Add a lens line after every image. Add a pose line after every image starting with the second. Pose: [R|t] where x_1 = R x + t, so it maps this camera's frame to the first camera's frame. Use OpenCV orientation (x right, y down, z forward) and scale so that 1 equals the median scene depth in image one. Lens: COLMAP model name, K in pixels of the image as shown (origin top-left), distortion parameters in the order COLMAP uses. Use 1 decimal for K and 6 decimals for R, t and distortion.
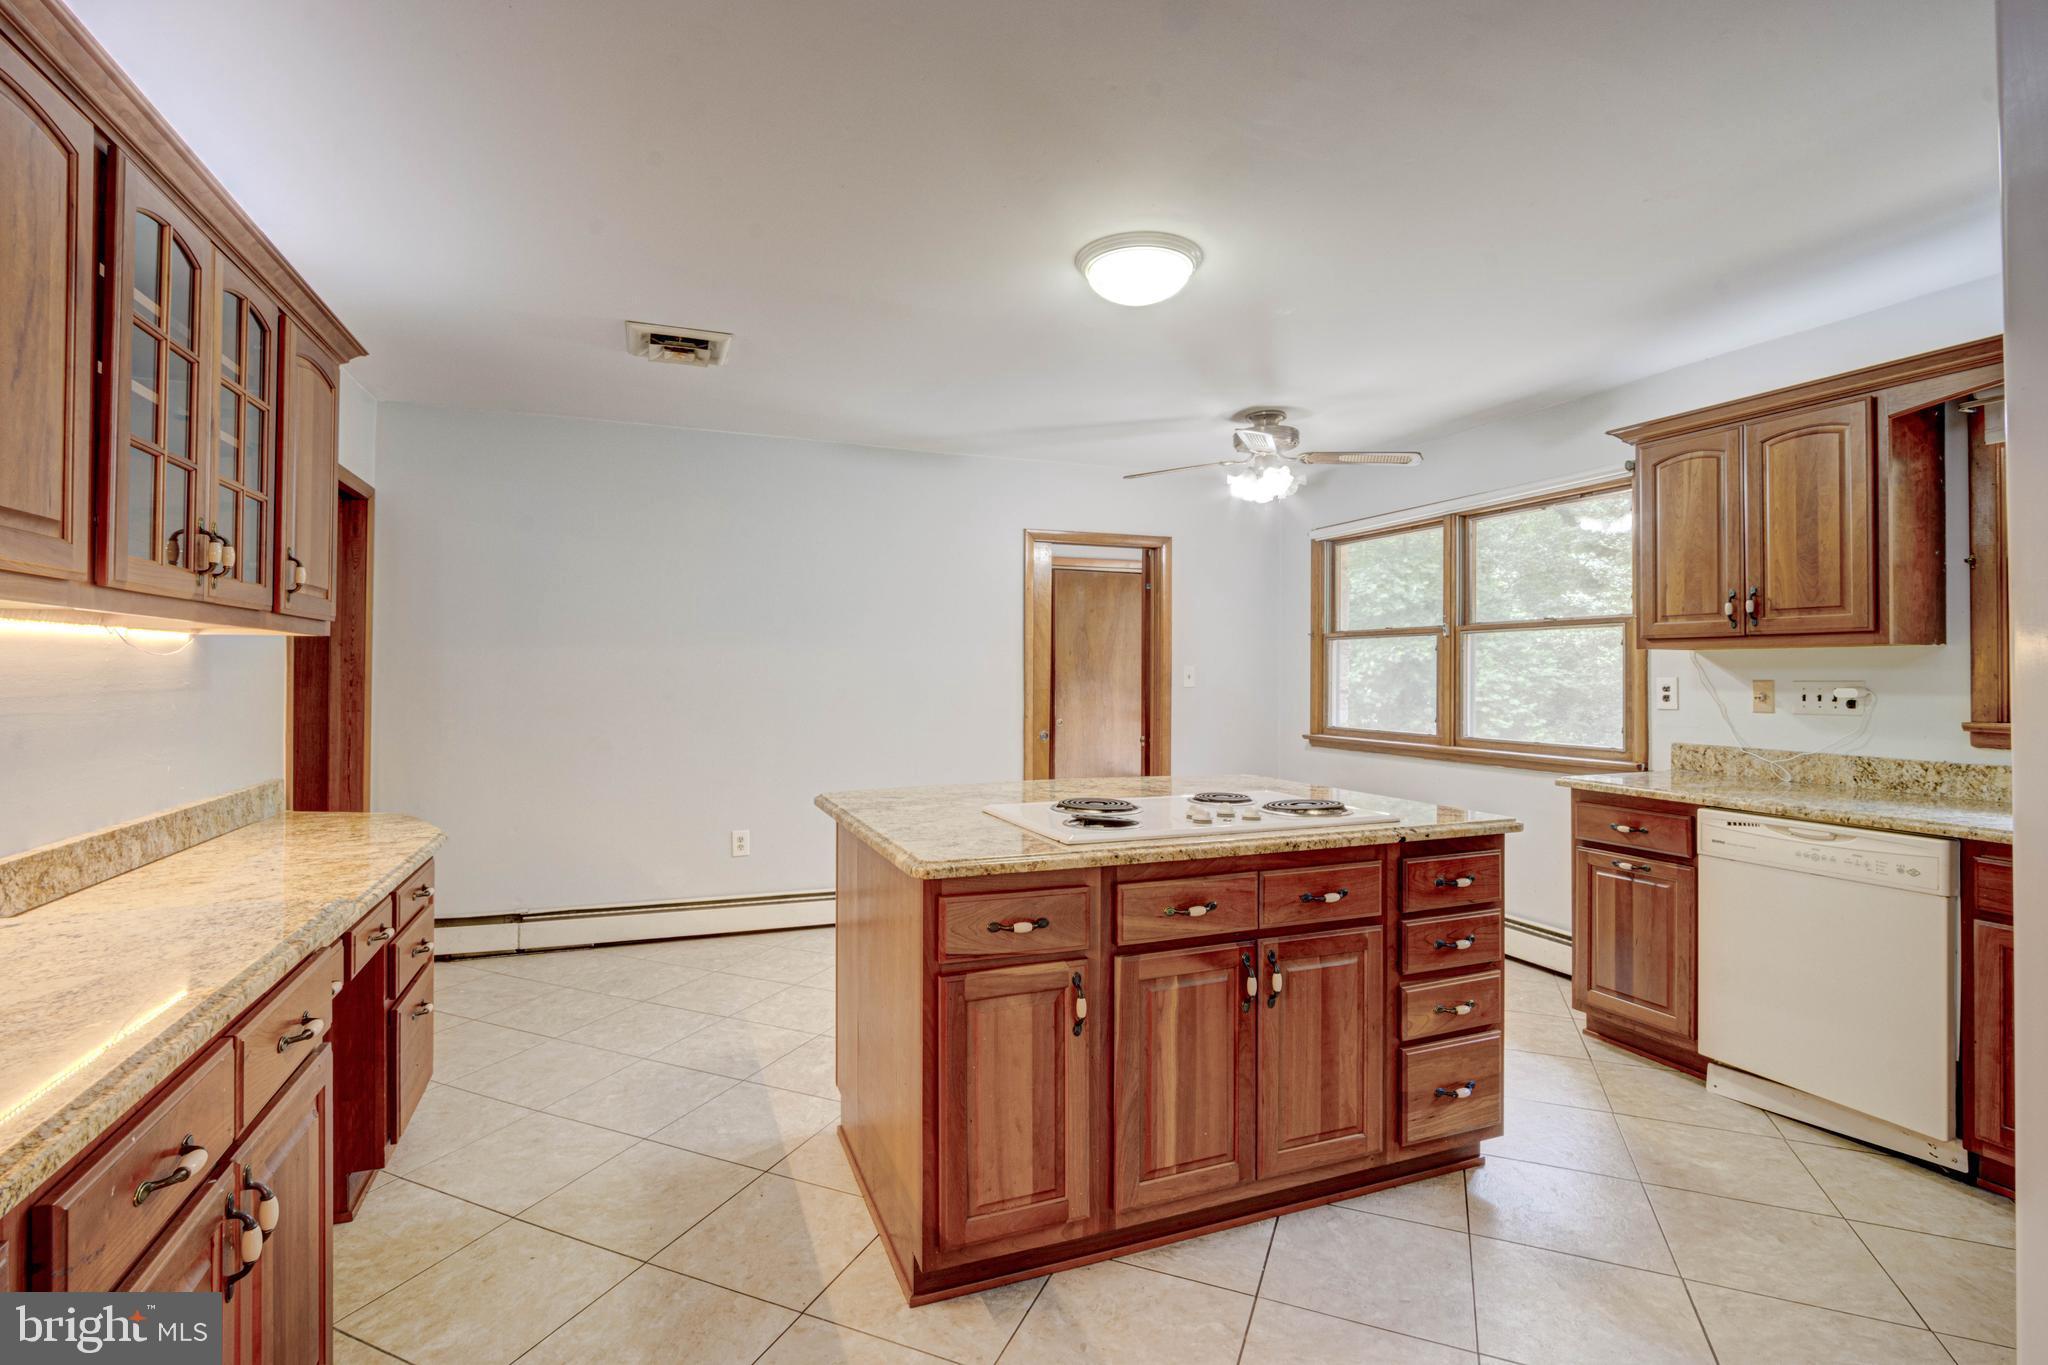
lens RADIAL K [[953.4, 0, 1003.6], [0, 953.4, 677.4], [0, 0, 1]] dist [-0.017743, 0.003079]
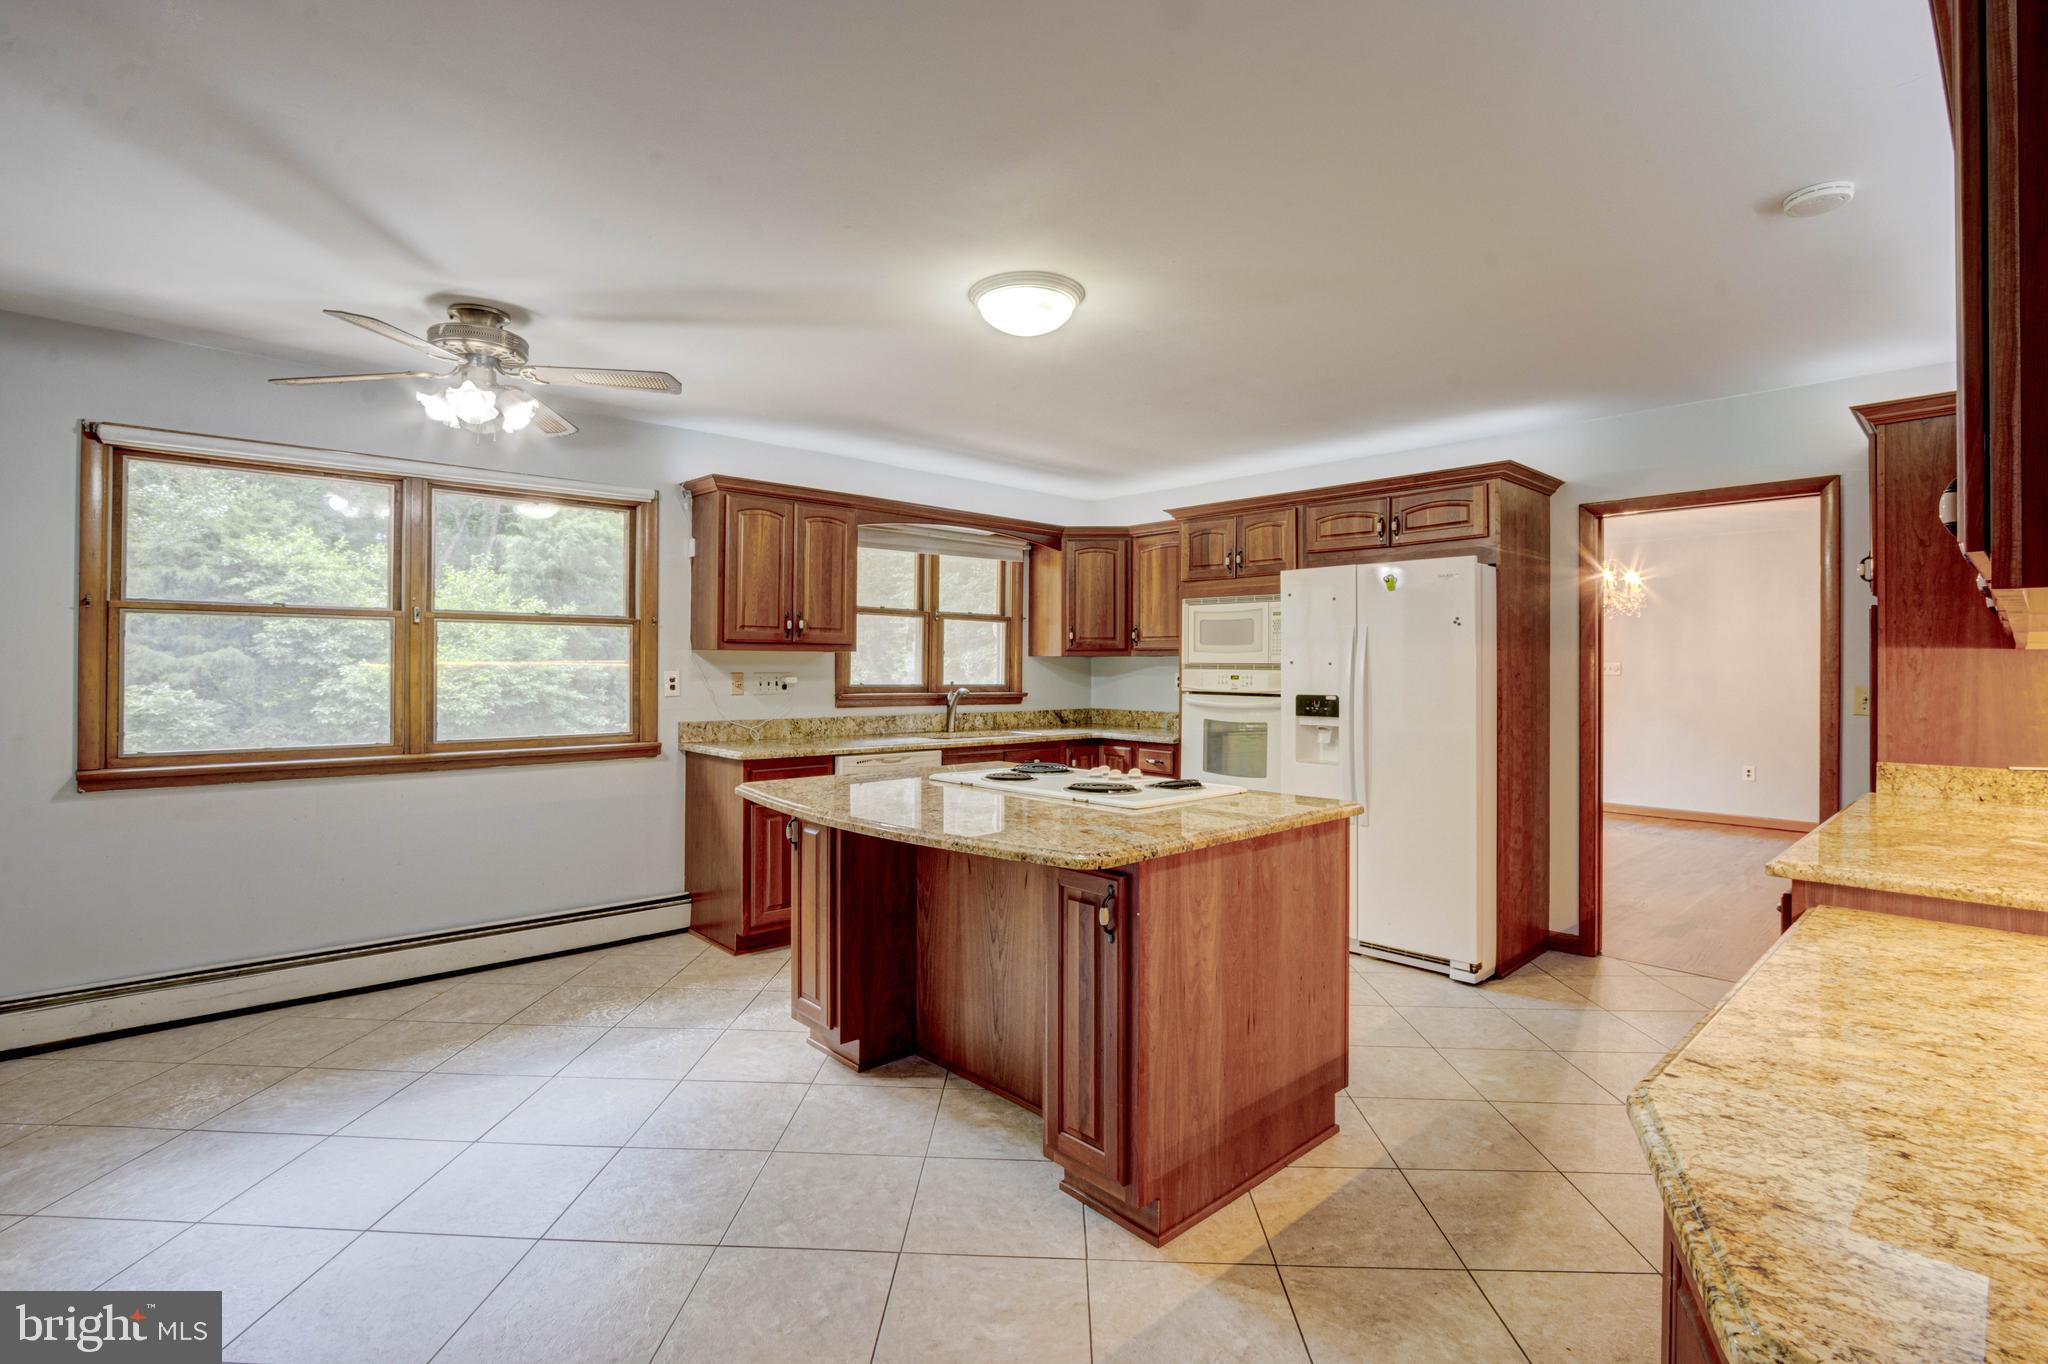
lens RADIAL K [[953.4, 0, 1023.0], [0, 953.4, 666.9], [0, 0, 1]] dist [-0.017743, 0.003079]
pose [[-0.376687, -0.005351, 0.926325, -0.721739], [0.000378, 0.999982, 0.005930, -0.014351], [-0.926340, 0.002584, -0.376679, 1.164743]]
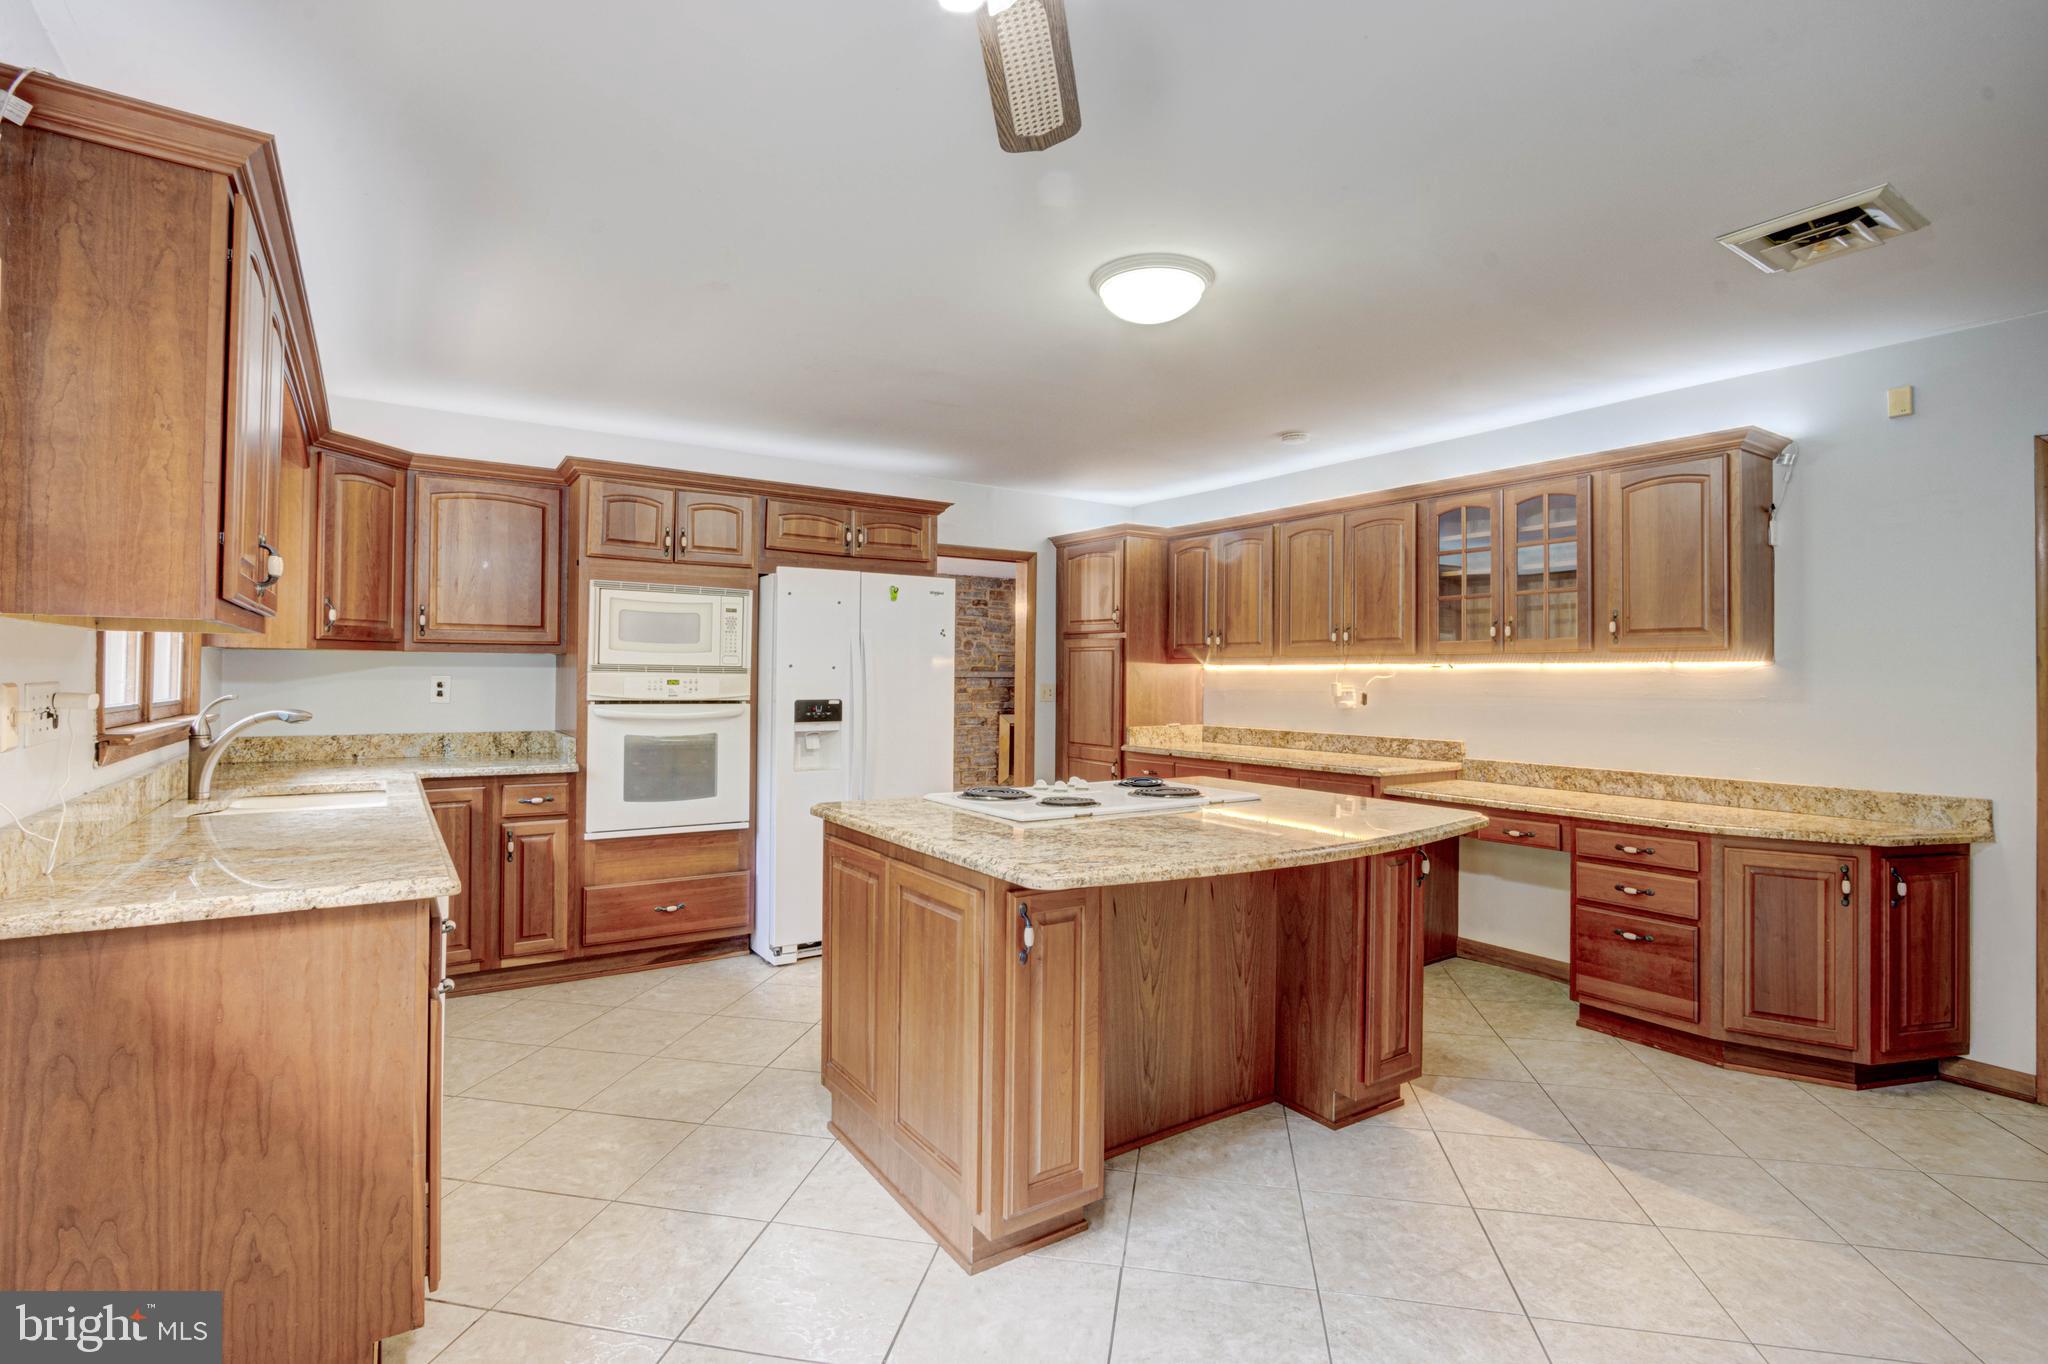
lens RADIAL K [[953.4, 0, 1020.3], [0, 953.4, 670.5], [0, 0, 1]] dist [-0.017743, 0.003079]
pose [[-0.973365, -0.013845, -0.228844, 0.422406], [-0.014574, 0.999893, 0.001496, -0.012598], [0.228799, 0.004791, -0.973462, 1.620075]]
